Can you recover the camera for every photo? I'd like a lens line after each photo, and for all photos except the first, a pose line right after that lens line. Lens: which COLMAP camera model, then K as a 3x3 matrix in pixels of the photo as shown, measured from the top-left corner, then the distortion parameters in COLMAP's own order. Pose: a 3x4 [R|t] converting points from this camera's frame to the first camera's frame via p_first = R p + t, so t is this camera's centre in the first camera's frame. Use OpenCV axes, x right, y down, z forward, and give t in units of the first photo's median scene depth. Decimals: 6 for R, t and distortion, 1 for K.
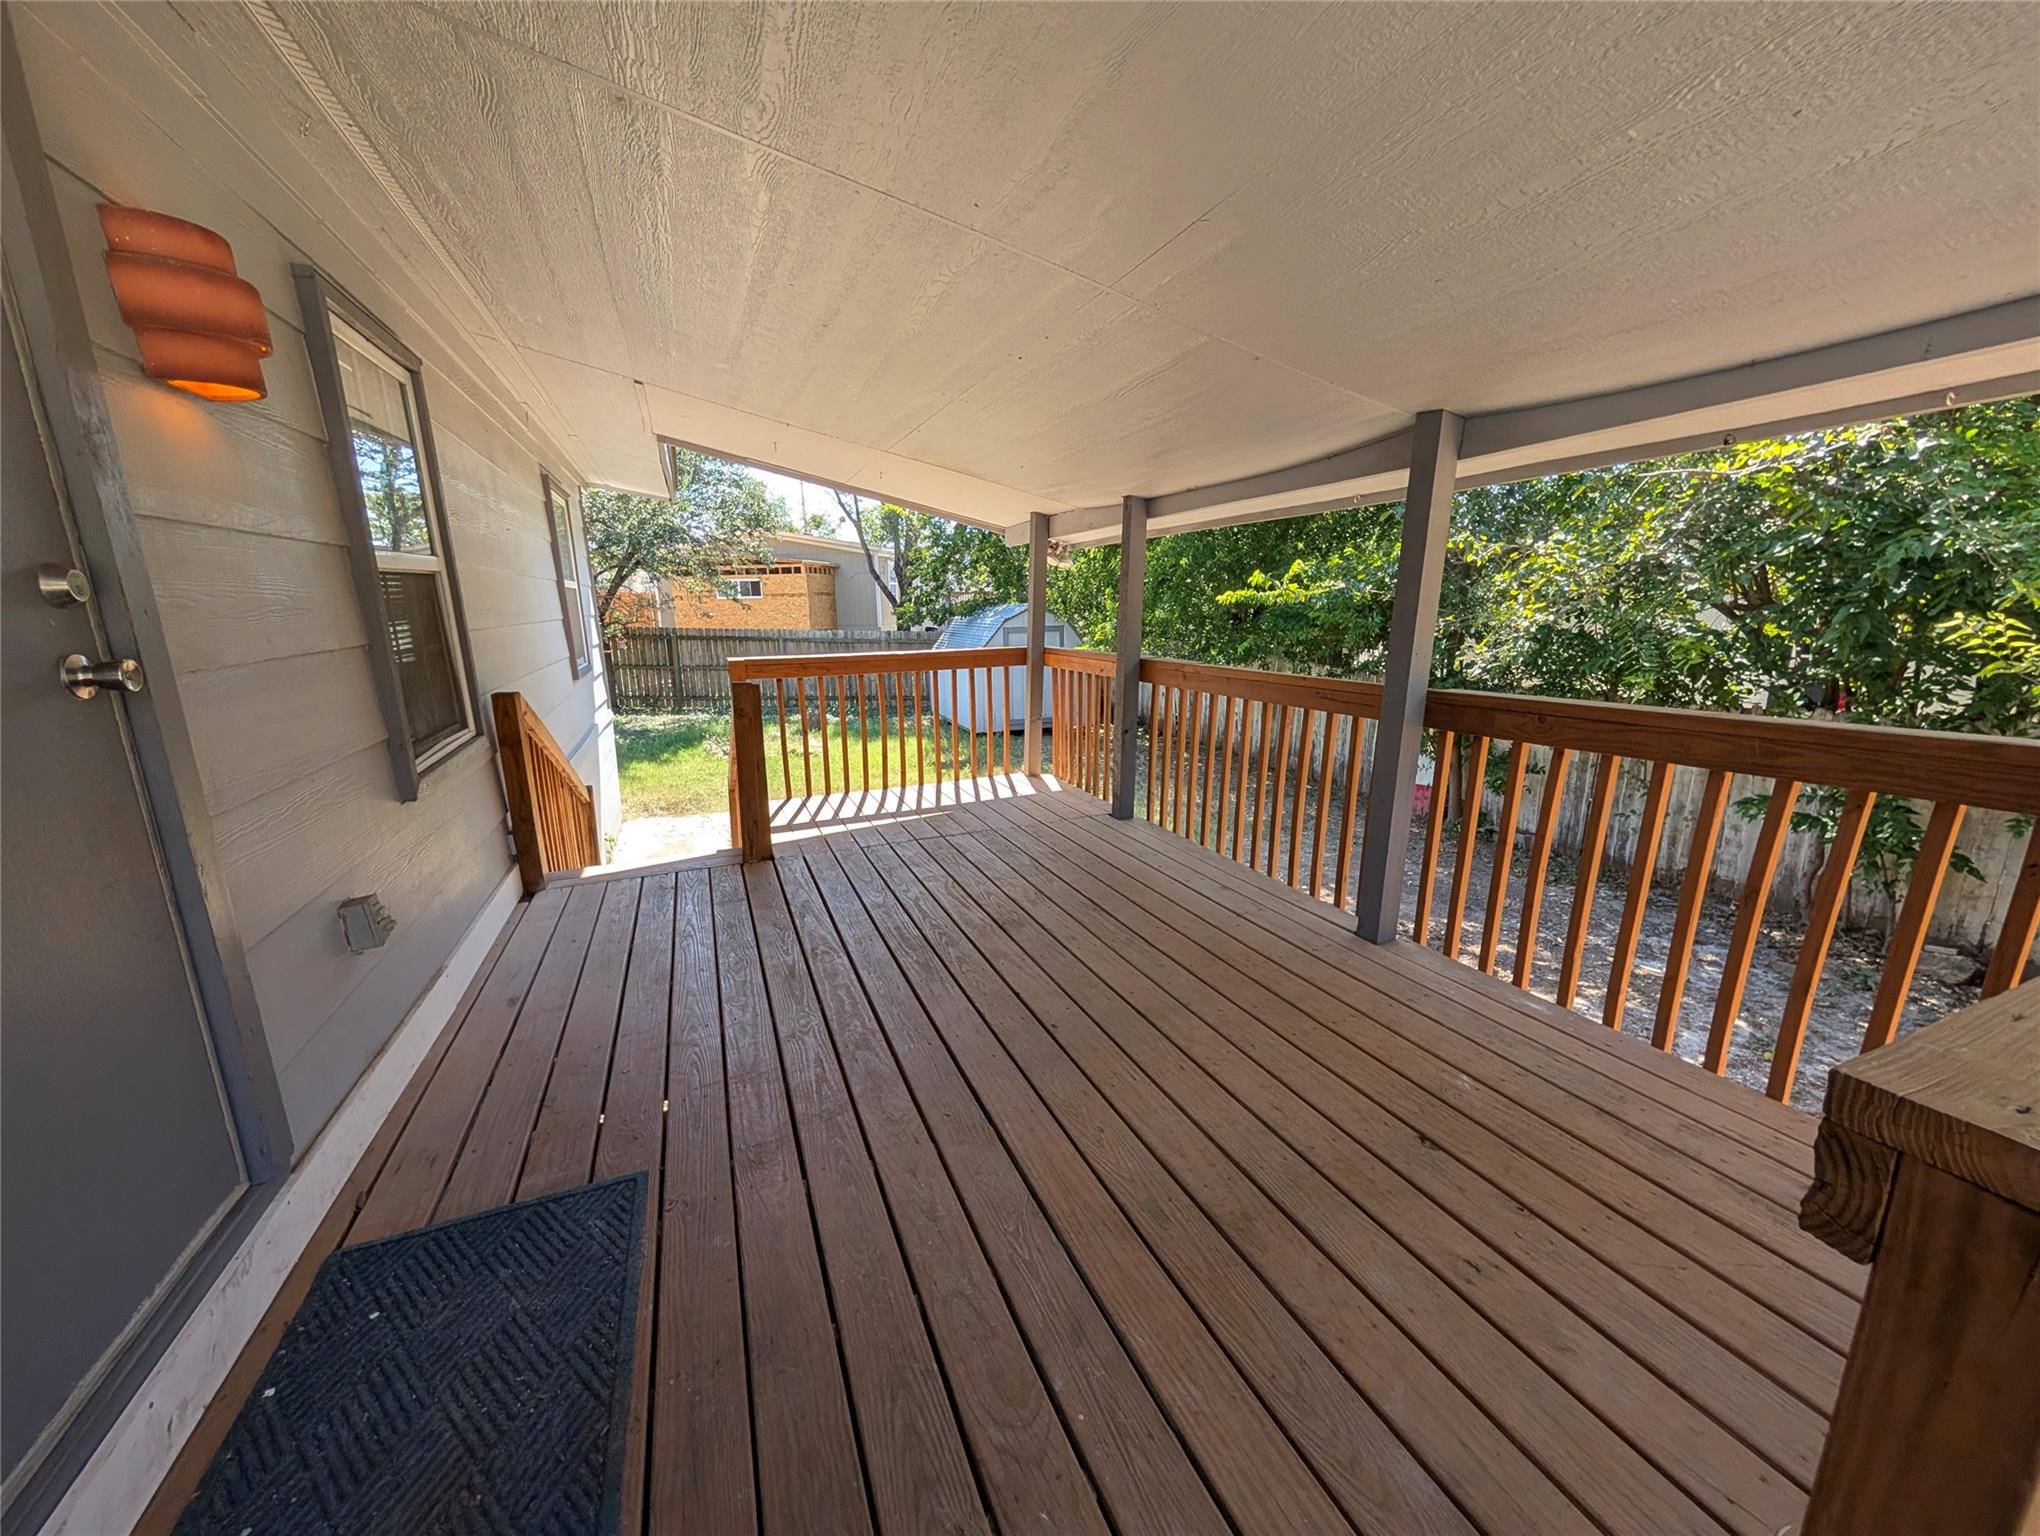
lens RADIAL K [[773.1, 0, 1020.0], [0, 773.1, 768.0], [0, 0, 1]] dist [0.000855, -0.000326]
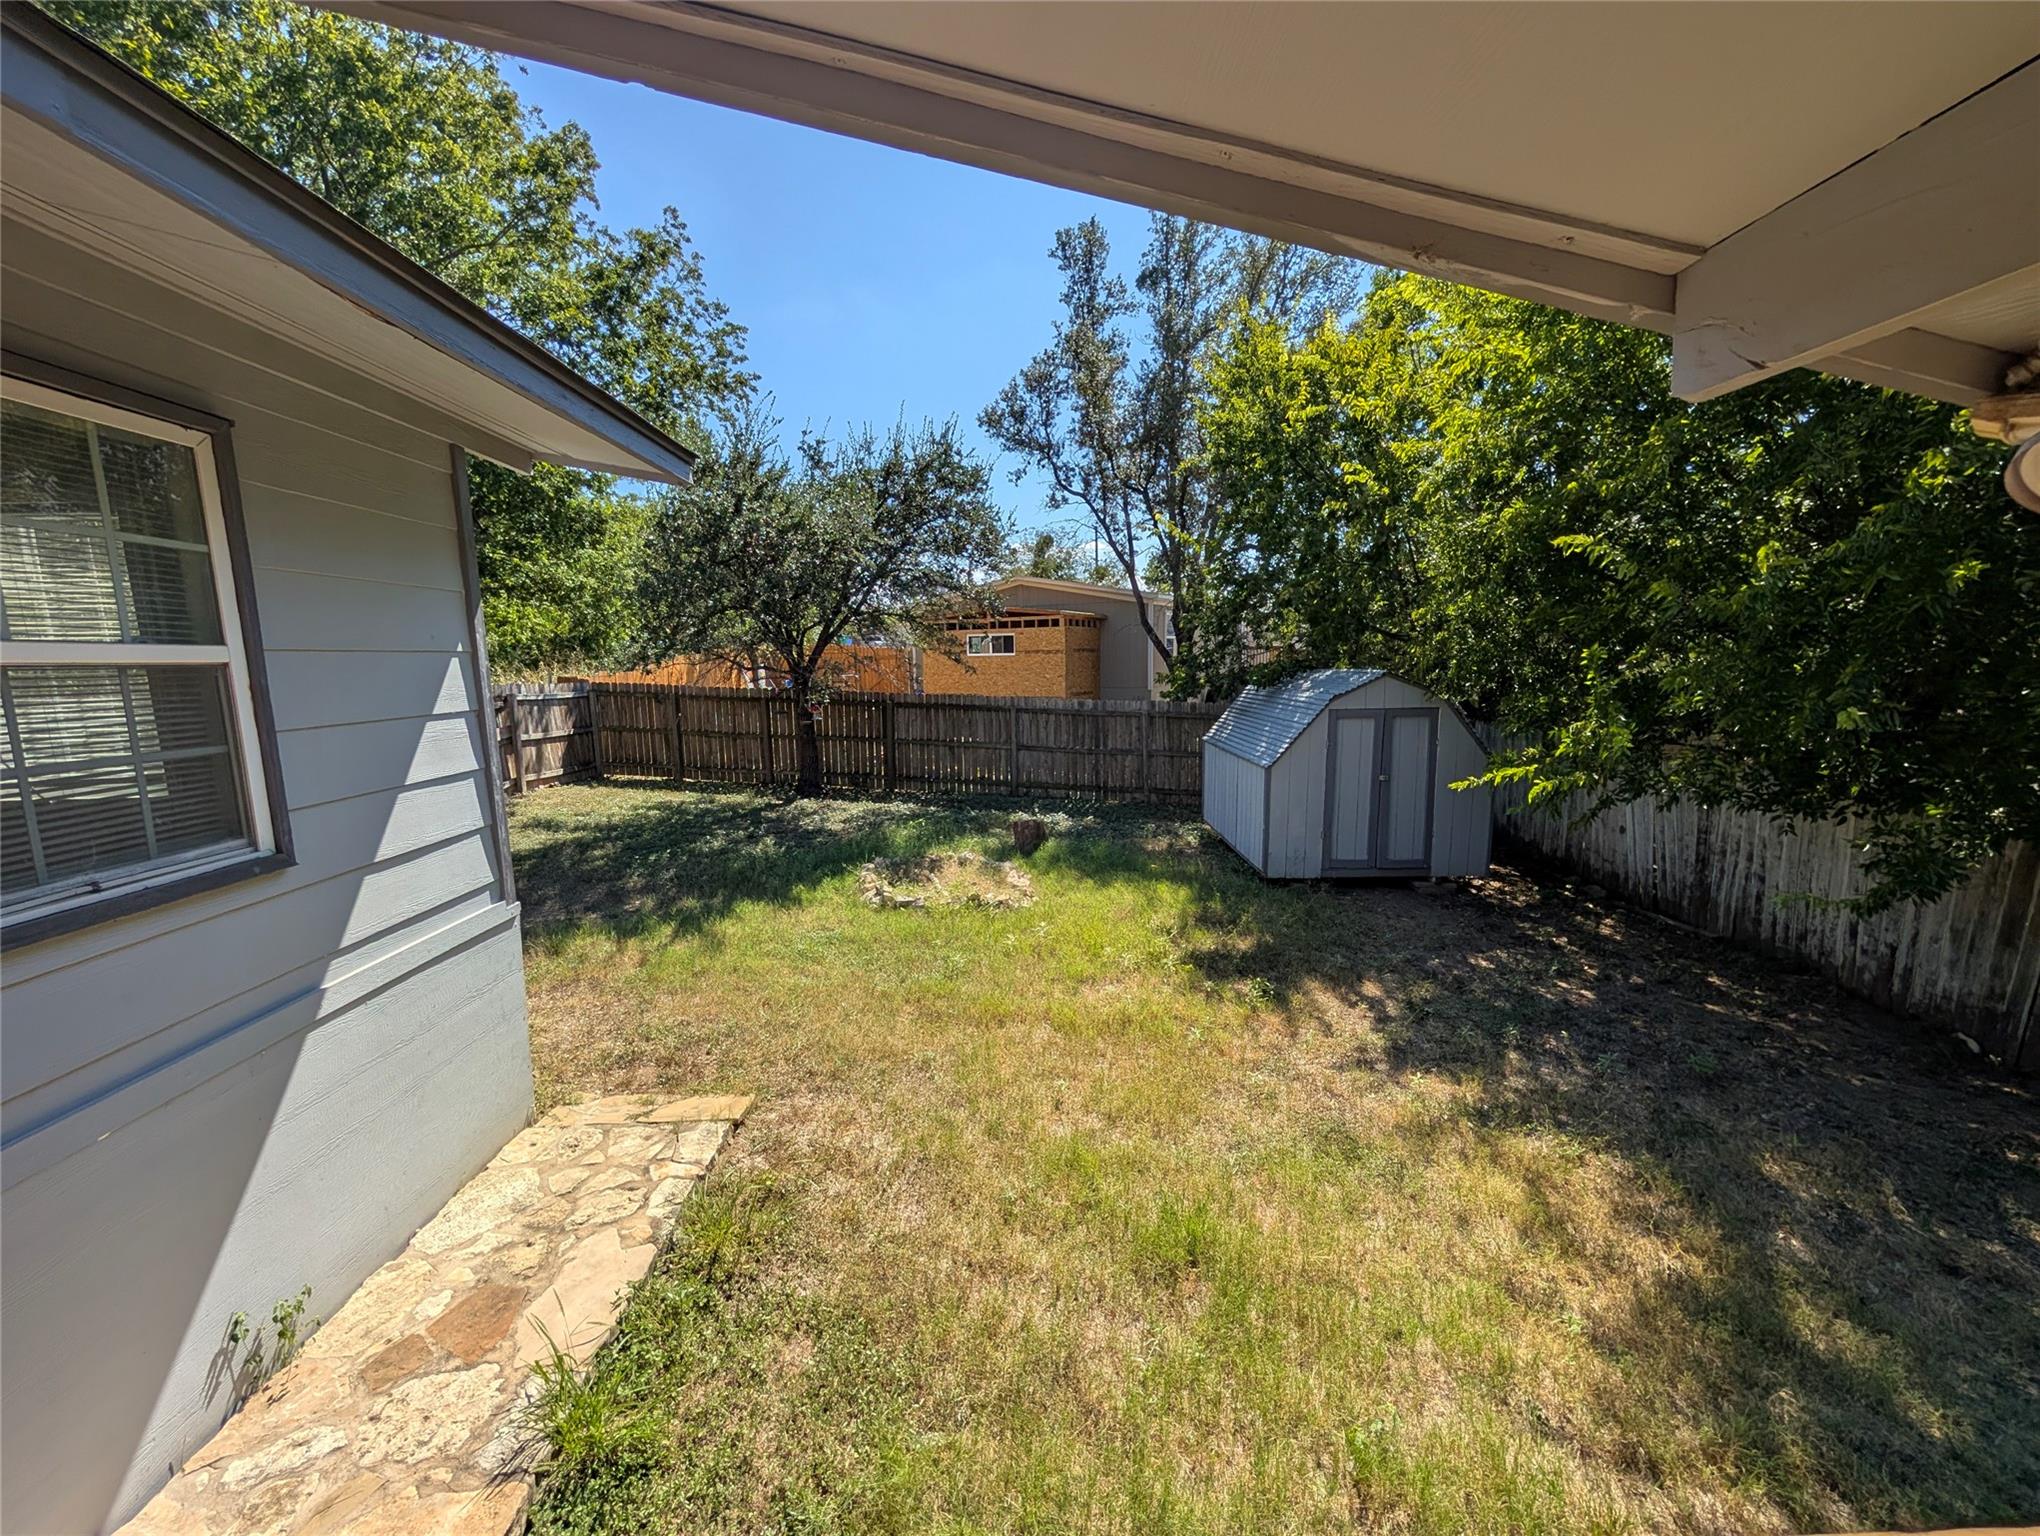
lens RADIAL K [[773.1, 0, 1020.0], [0, 773.1, 768.0], [0, 0, 1]] dist [0.000855, -0.000326]
pose [[0.934127, 0.052623, -0.353041, -0.024589], [-0.075838, 0.995751, -0.052241, -0.066201], [0.348792, 0.075573, 0.934148, 0.273219]]
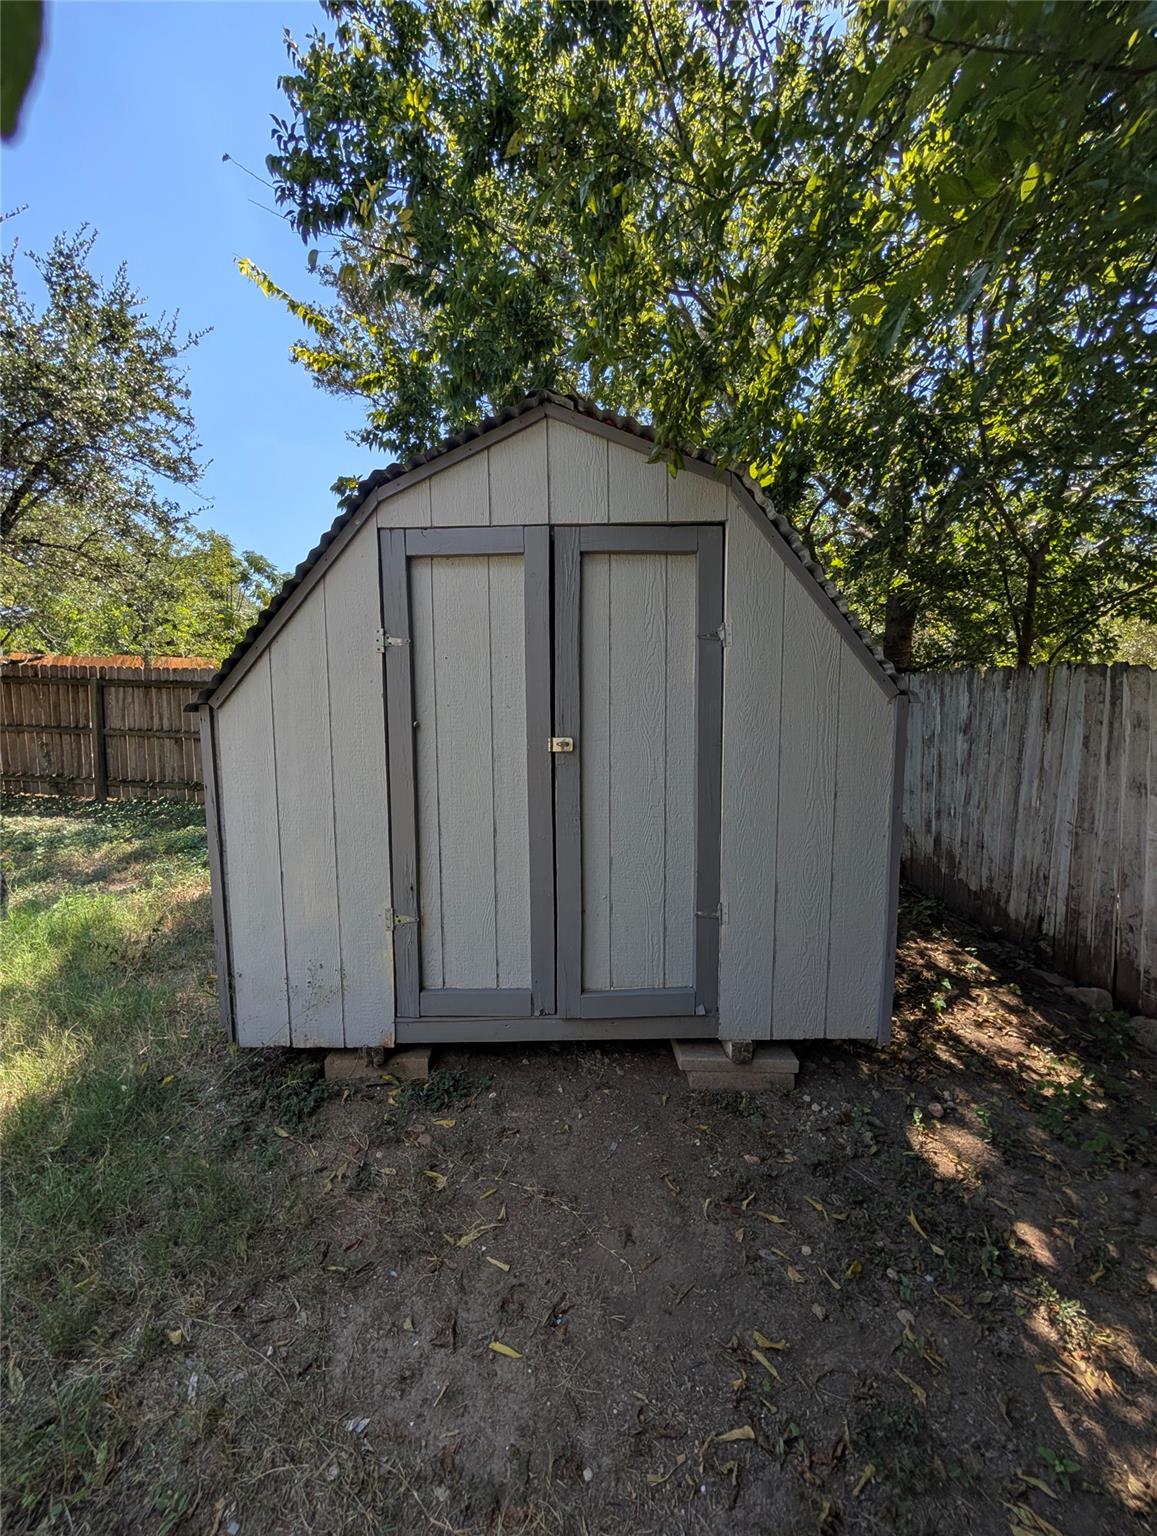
lens RADIAL K [[582.1, 0, 577.8], [0, 582.1, 776.6], [0, 0, 1]] dist [0.000855, -0.000326]
pose [[0.939844, 0.044798, -0.338654, 0.056737], [-0.072990, 0.994804, -0.070971, -0.086711], [0.333715, 0.091420, 0.938231, 0.674889]]
